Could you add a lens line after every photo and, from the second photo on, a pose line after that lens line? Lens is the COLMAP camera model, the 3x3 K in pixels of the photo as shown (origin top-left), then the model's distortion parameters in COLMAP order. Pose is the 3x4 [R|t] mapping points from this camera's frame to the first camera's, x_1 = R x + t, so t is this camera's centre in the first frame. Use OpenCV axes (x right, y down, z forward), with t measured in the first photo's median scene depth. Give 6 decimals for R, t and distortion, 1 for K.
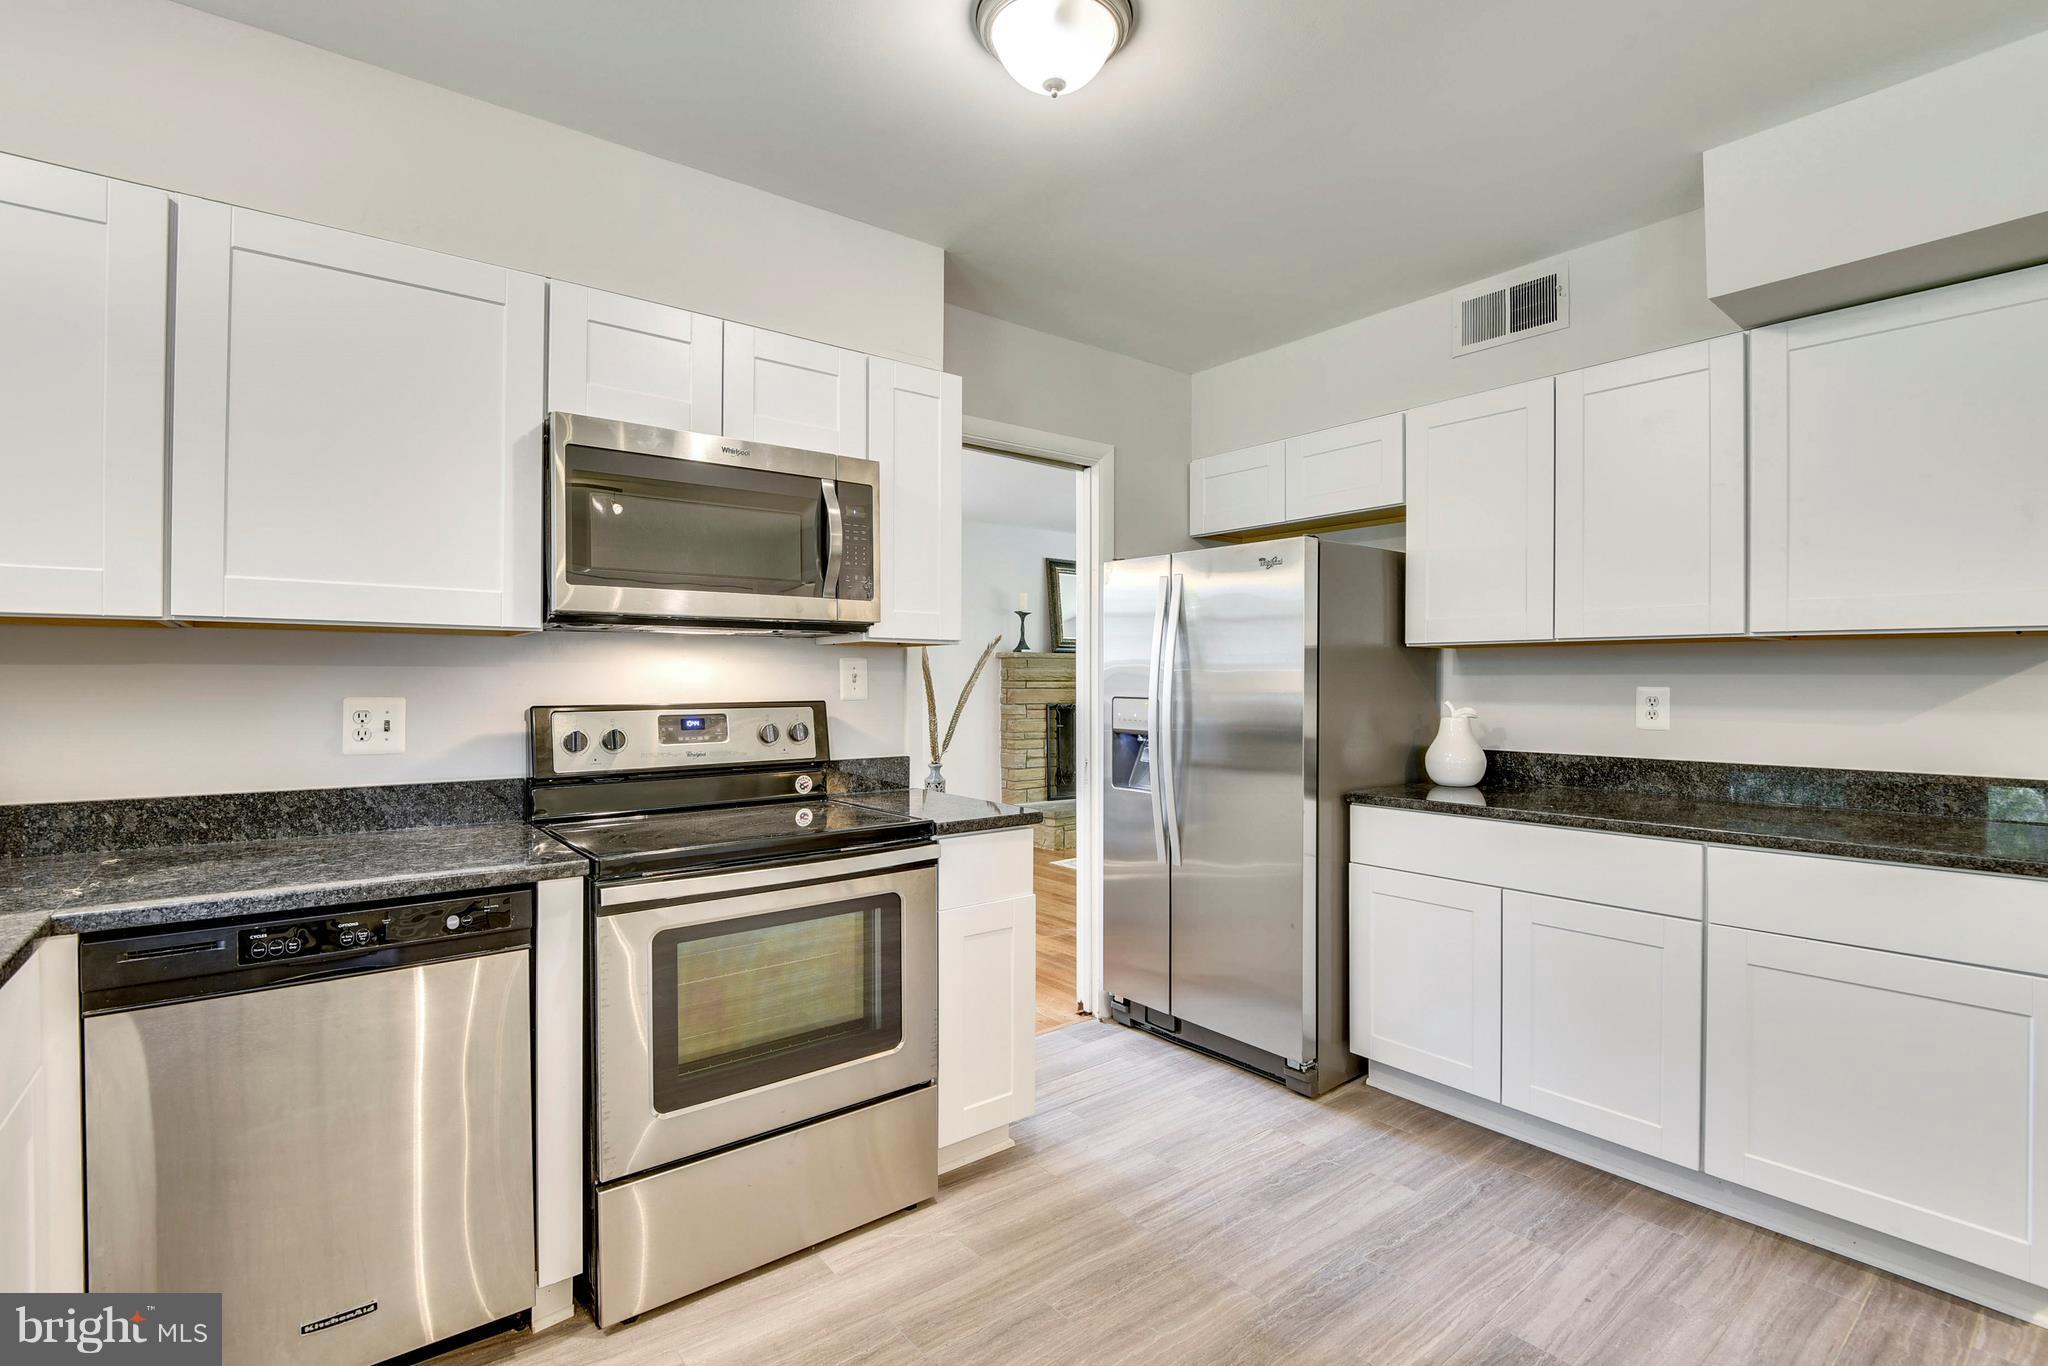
lens RADIAL K [[948.9, 0, 1024.0], [0, 948.9, 683.0], [0, 0, 1]] dist [-0.013907, -0.000628]
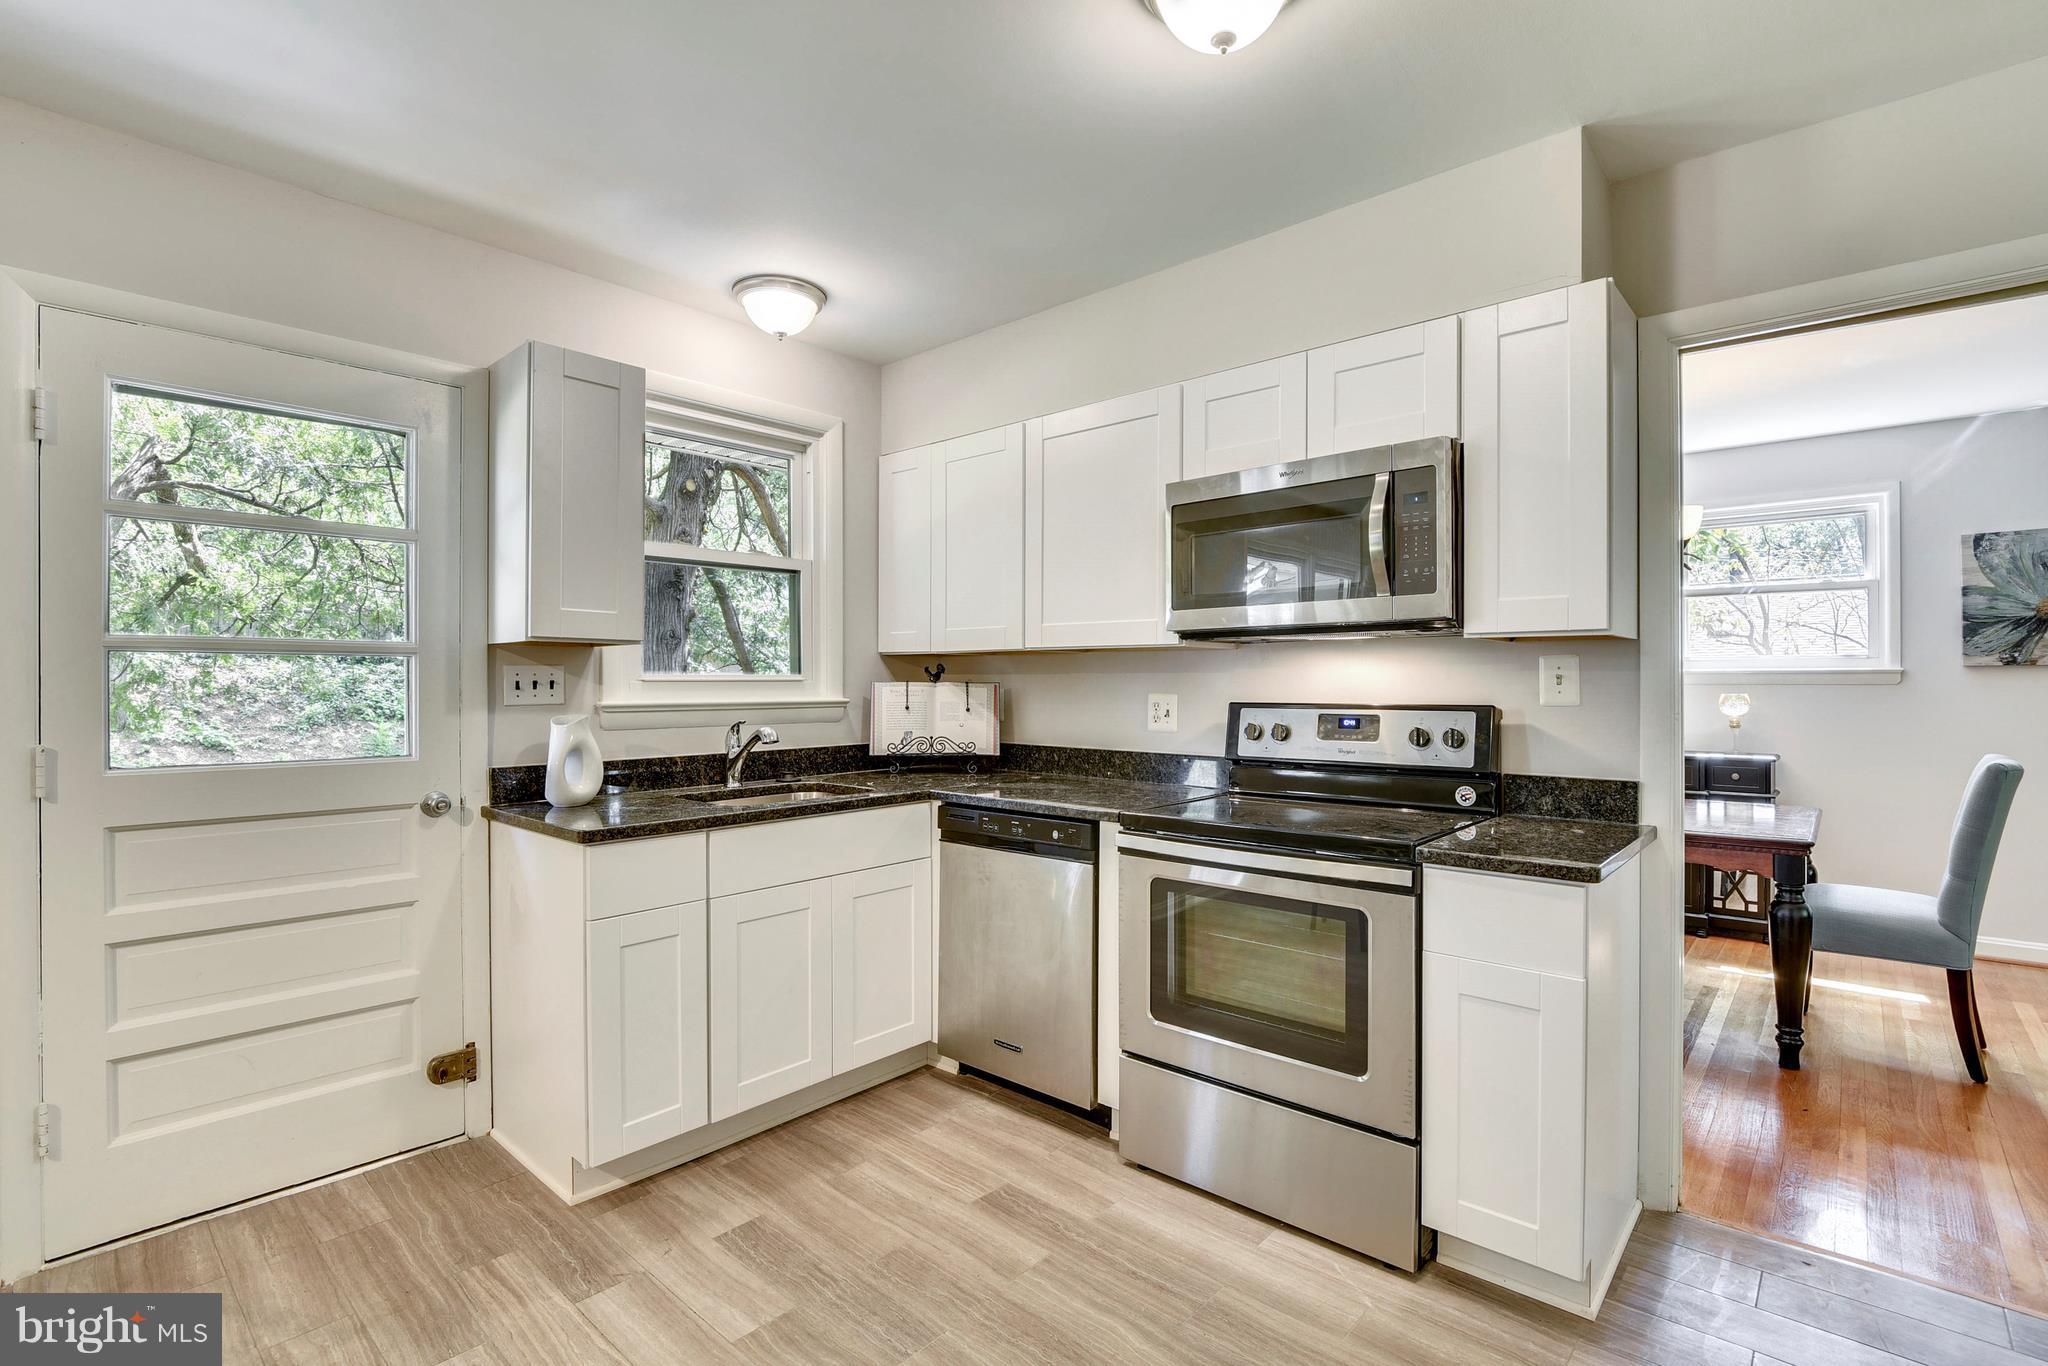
lens RADIAL K [[948.9, 0, 1024.0], [0, 948.9, 683.0], [0, 0, 1]] dist [-0.013907, -0.000628]
pose [[0.163873, 0.000667, -0.986481, 0.694606], [-0.003499, 0.999994, 0.000095, -0.000986], [0.986475, 0.003436, 0.163874, 0.497708]]
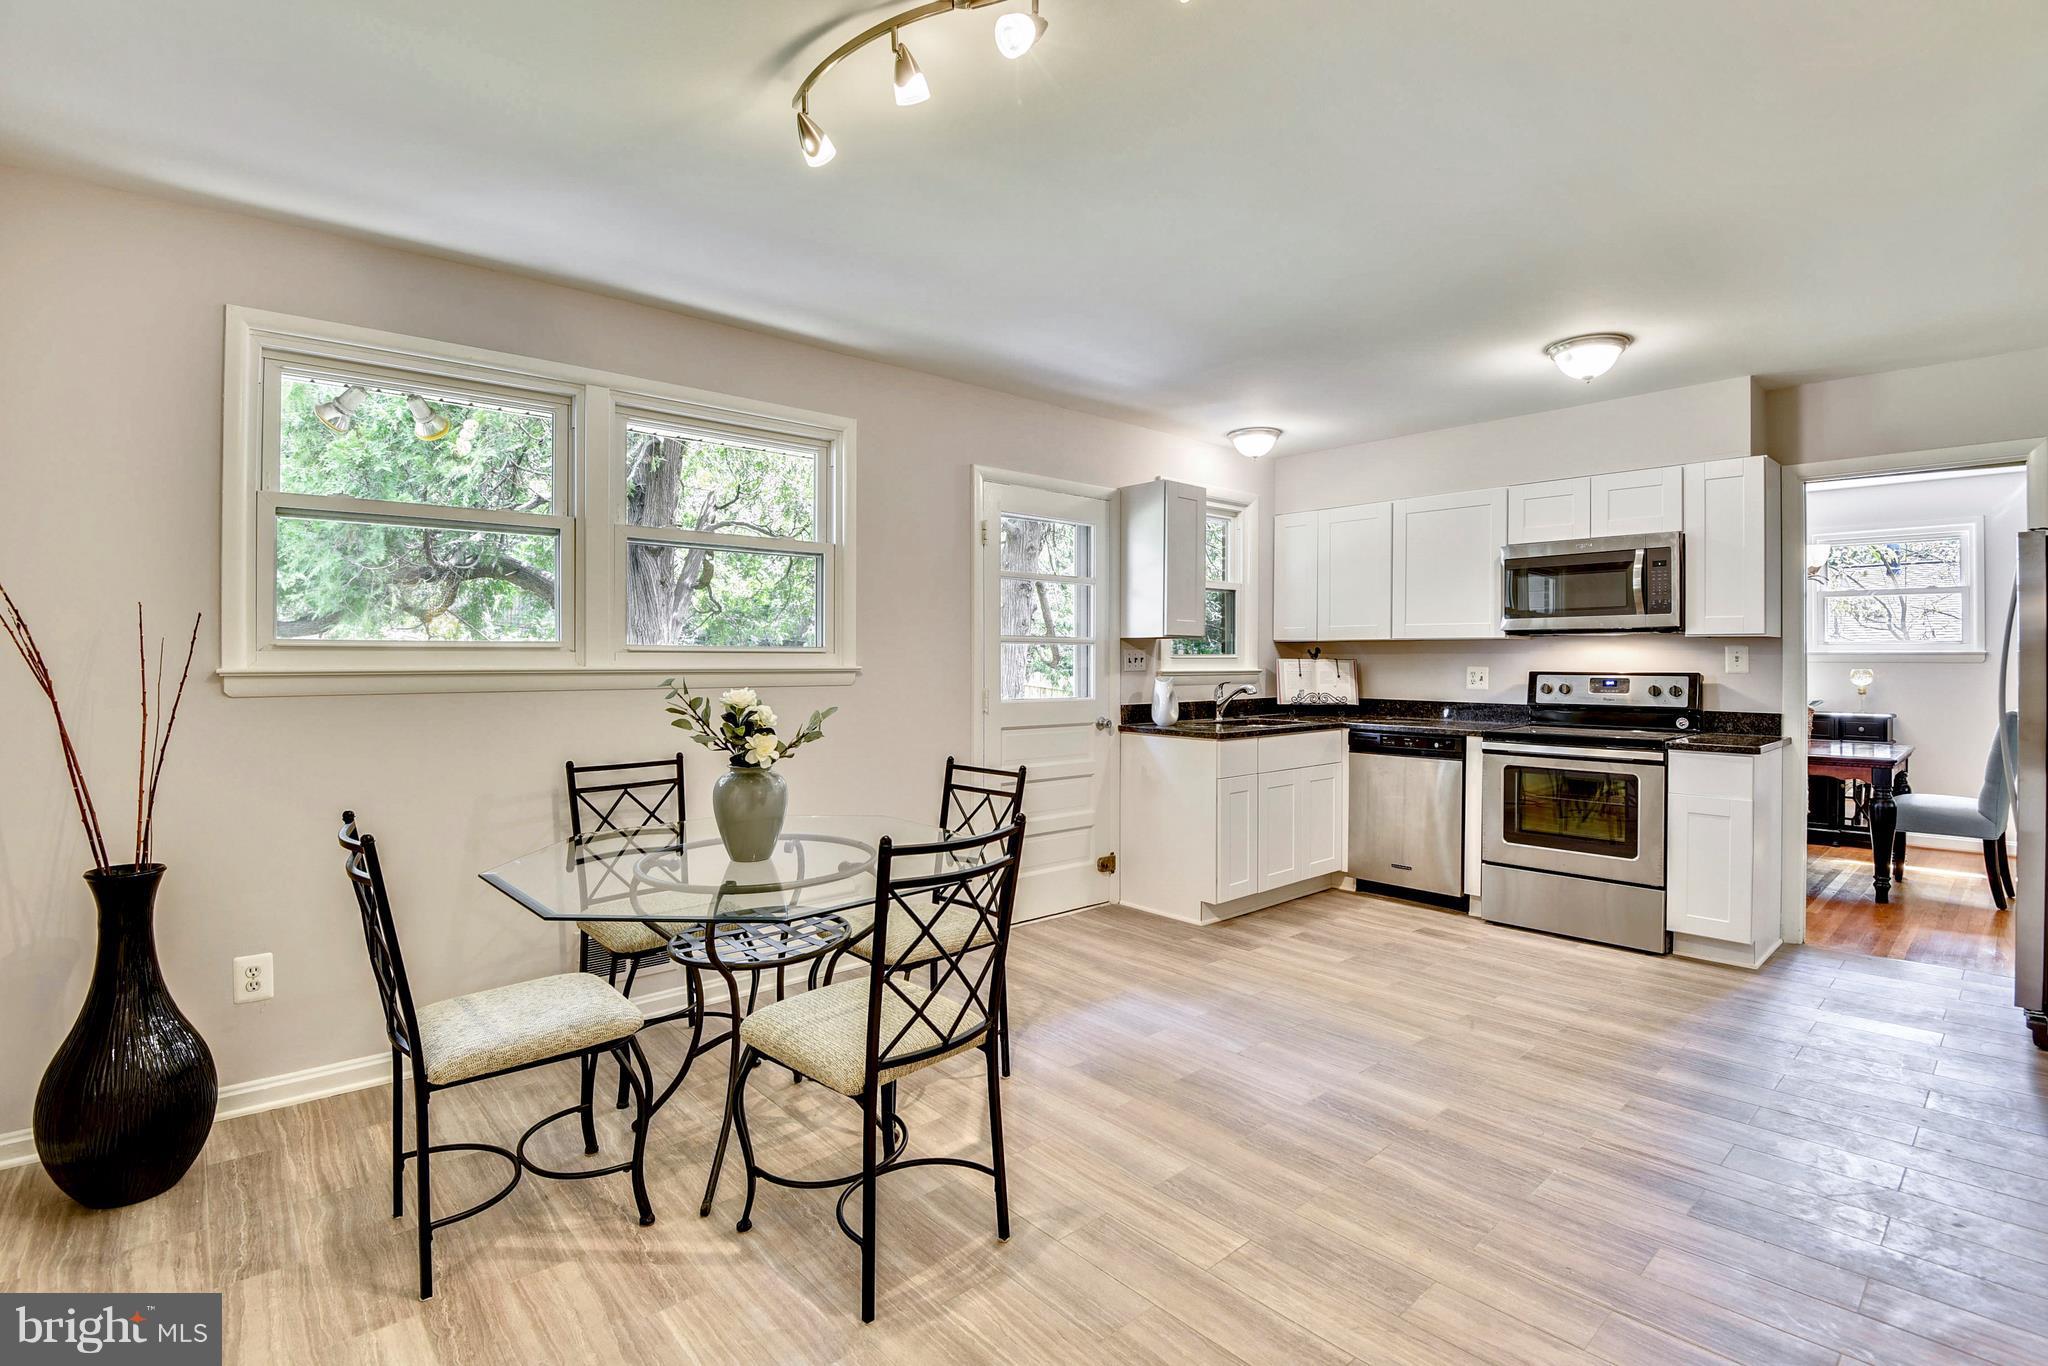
lens RADIAL K [[951.8, 0, 1018.0], [0, 951.8, 659.9], [0, 0, 1]] dist [-0.035785, -0.000562]
pose [[0.045071, 0.000467, -0.998984, 1.567483], [-0.008009, 0.999968, 0.000106, 0.006251], [0.998952, 0.007996, 0.045073, -0.275962]]
